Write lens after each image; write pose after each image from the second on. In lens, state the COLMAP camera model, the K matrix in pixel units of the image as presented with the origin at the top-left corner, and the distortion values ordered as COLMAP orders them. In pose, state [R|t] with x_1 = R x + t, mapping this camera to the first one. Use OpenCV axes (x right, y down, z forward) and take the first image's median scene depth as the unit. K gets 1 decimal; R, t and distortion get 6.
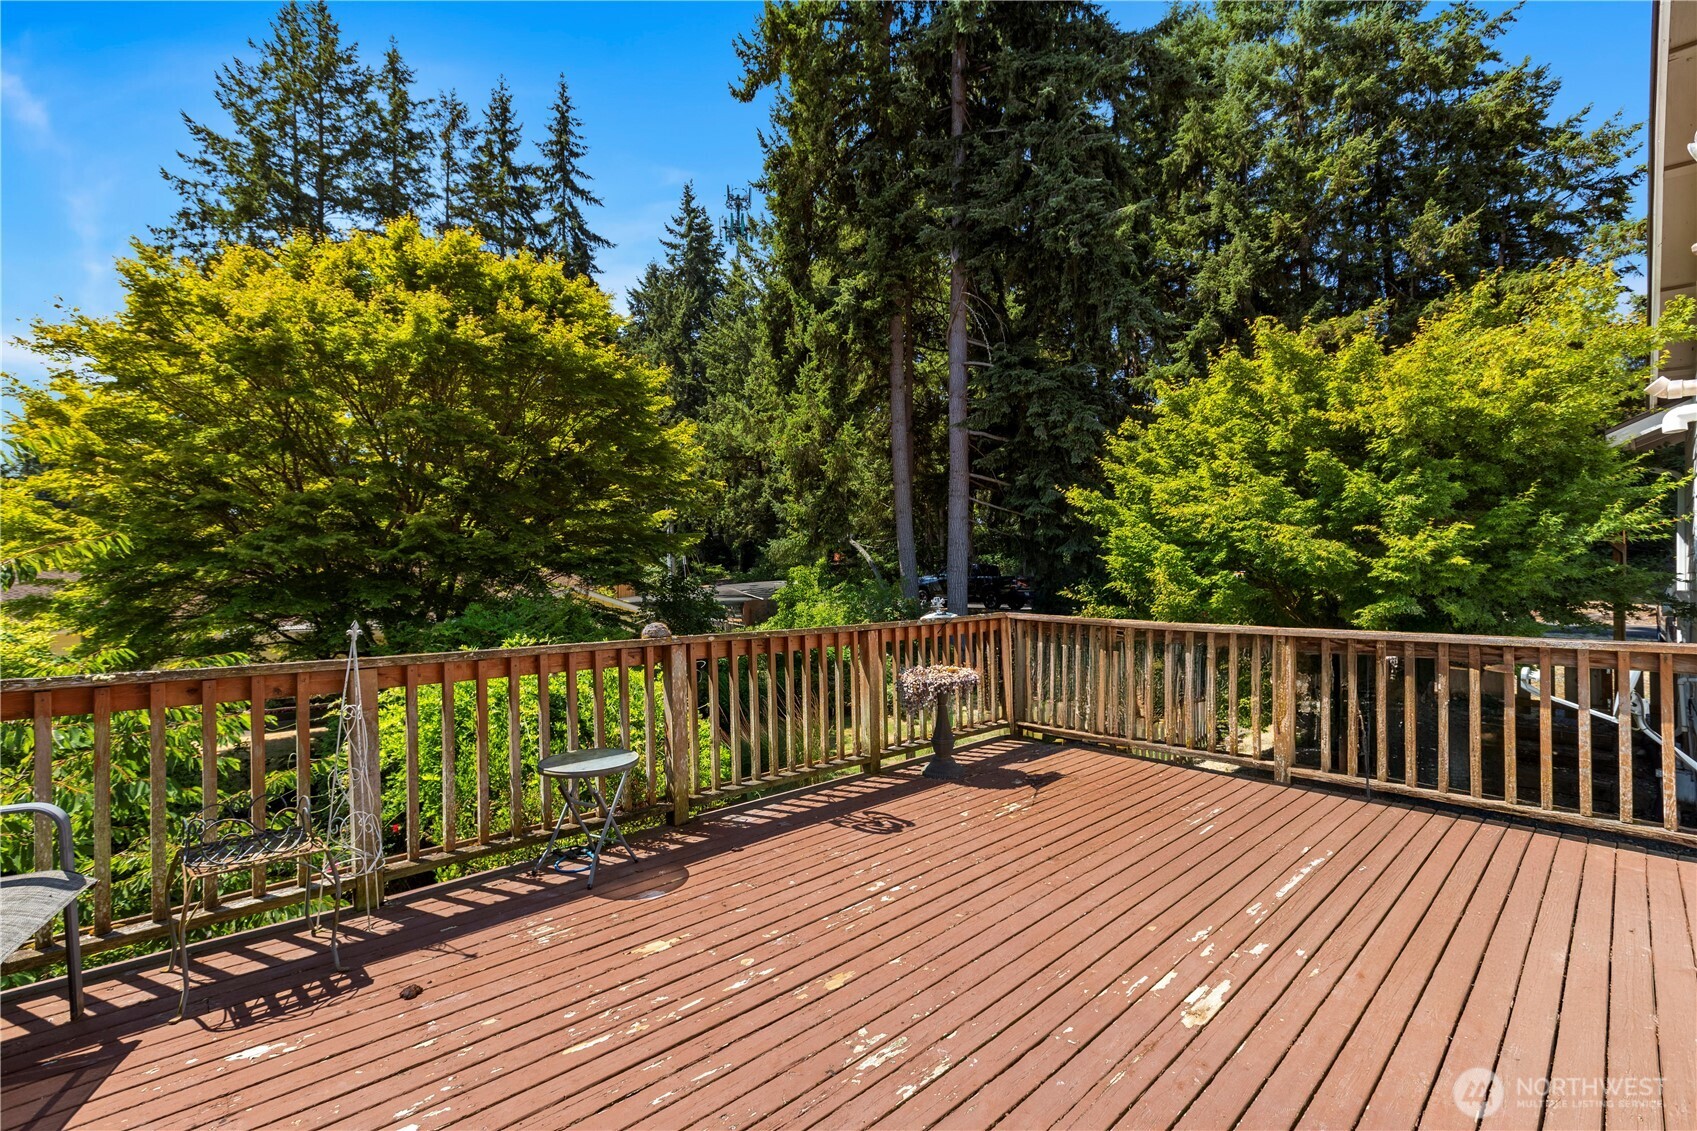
lens RADIAL K [[751.4, 0, 846.5], [0, 751.4, 581.8], [0, 0, 1]] dist [0.001958, -0.000456]
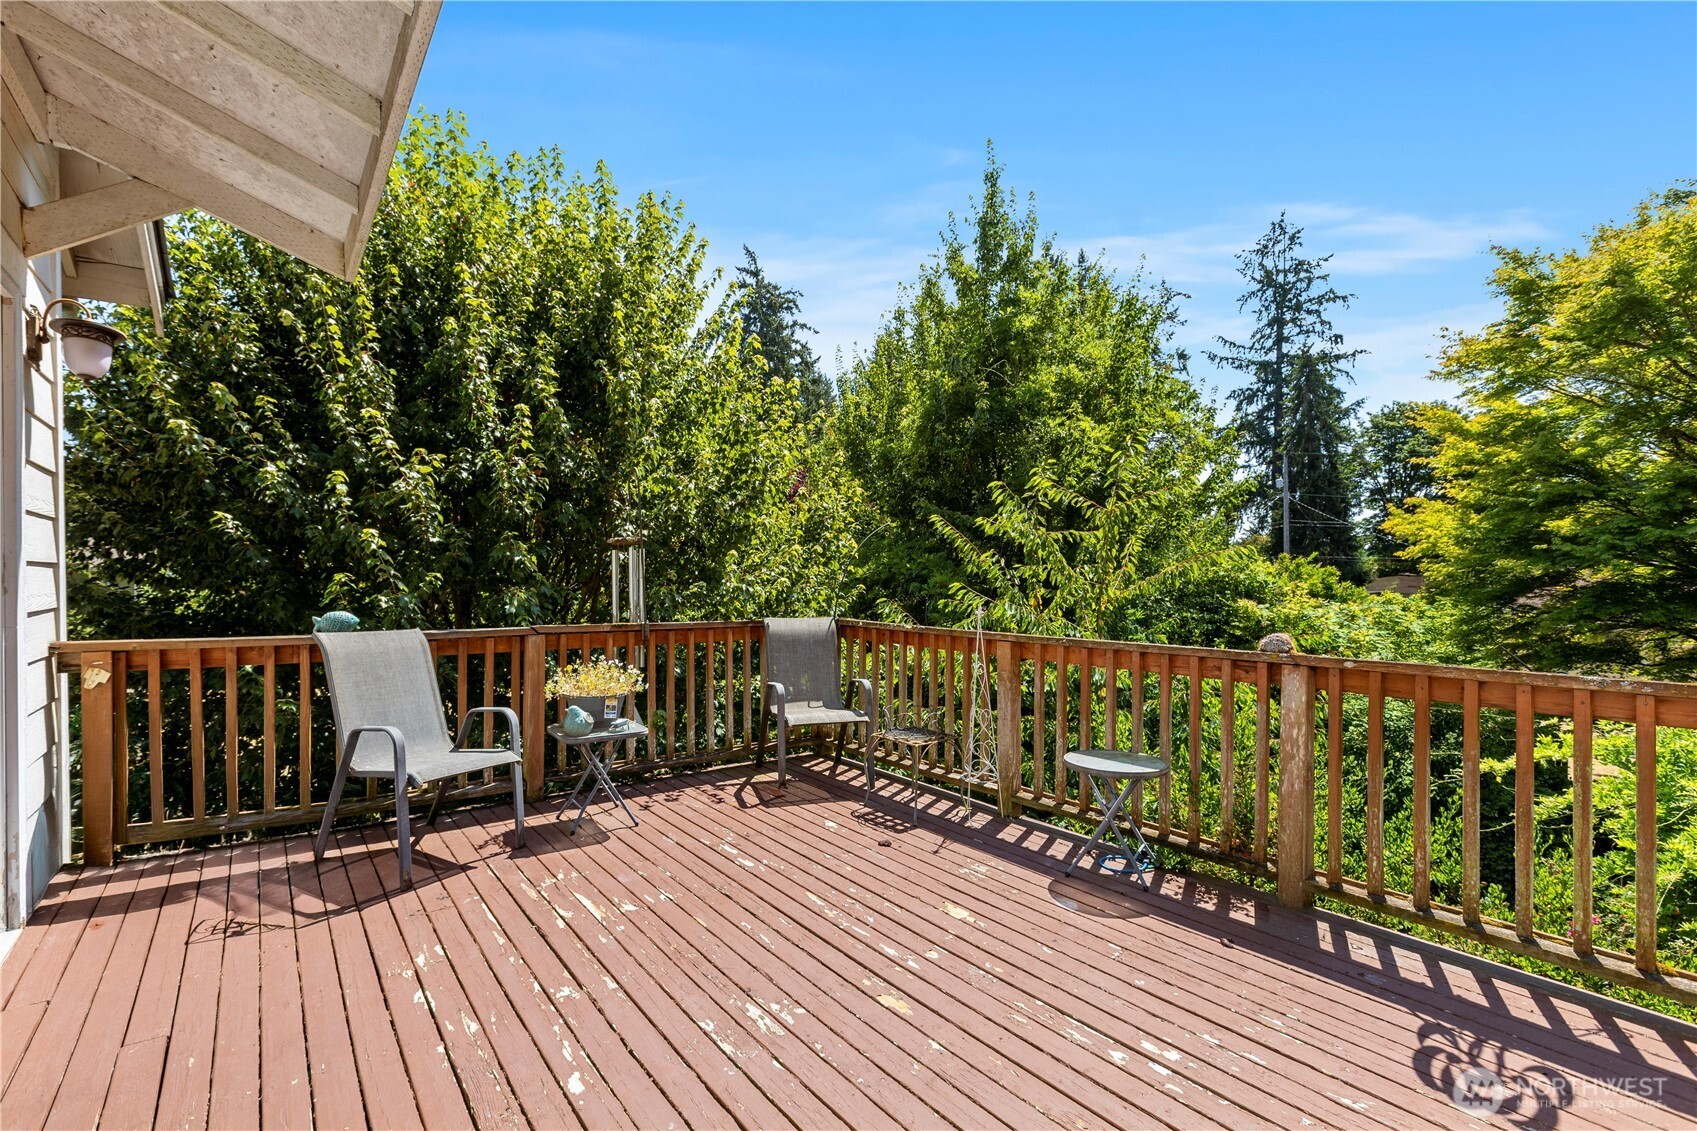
lens RADIAL K [[751.4, 0, 834.4], [0, 751.4, 577.3], [0, 0, 1]] dist [0.001958, -0.000456]
pose [[-0.117674, 0.001992, -0.993050, 0.748597], [-0.002897, 0.999993, 0.002349, -0.004033], [0.993048, 0.003153, -0.117668, 0.832296]]
